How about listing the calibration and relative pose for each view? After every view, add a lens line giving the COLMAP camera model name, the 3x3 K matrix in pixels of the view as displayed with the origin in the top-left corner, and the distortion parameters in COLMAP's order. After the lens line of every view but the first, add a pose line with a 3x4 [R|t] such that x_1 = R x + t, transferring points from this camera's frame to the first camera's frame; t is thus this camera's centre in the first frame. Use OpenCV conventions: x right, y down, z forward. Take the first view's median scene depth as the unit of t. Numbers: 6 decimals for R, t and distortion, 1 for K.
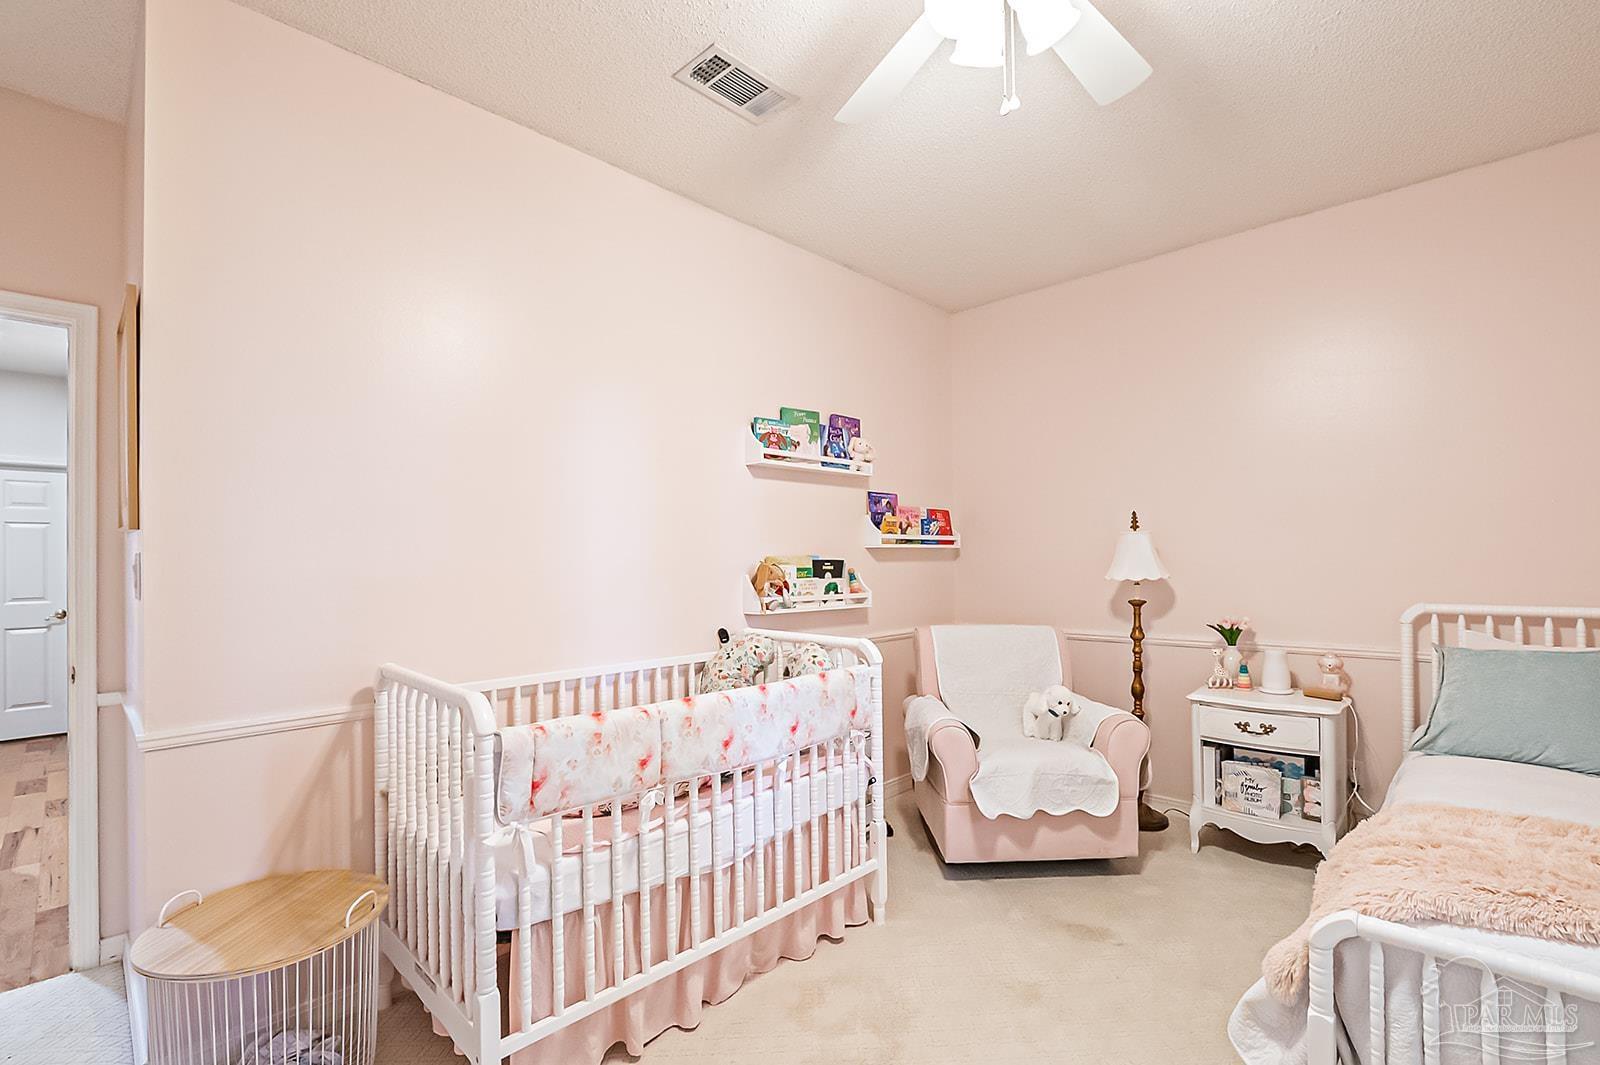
lens RADIAL K [[710.0, 0, 801.9], [0, 710.0, 550.8], [0, 0, 1]] dist [-0.029796, -0.000110]
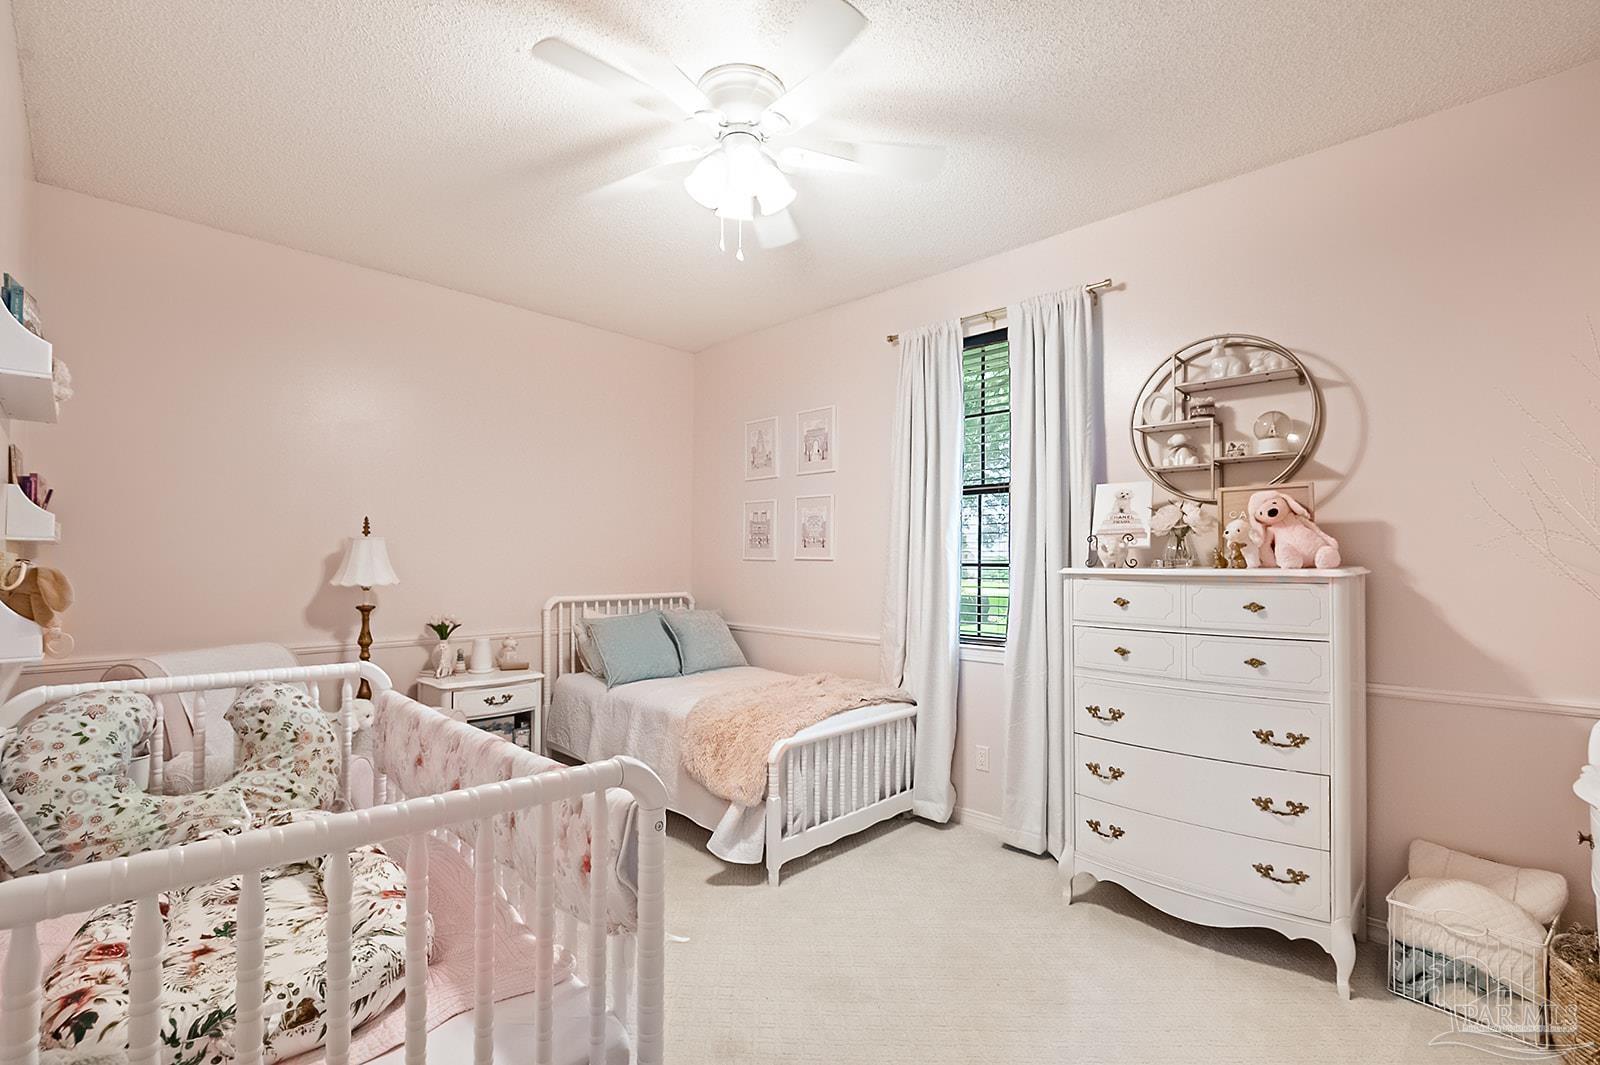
lens RADIAL K [[710.0, 0, 801.9], [0, 710.0, 550.8], [0, 0, 1]] dist [-0.029796, -0.000110]
pose [[0.013893, 0.026151, 0.999561, -0.600372], [-0.014719, 0.999555, -0.025946, 0.009697], [-0.999795, -0.014352, 0.014271, 0.423556]]
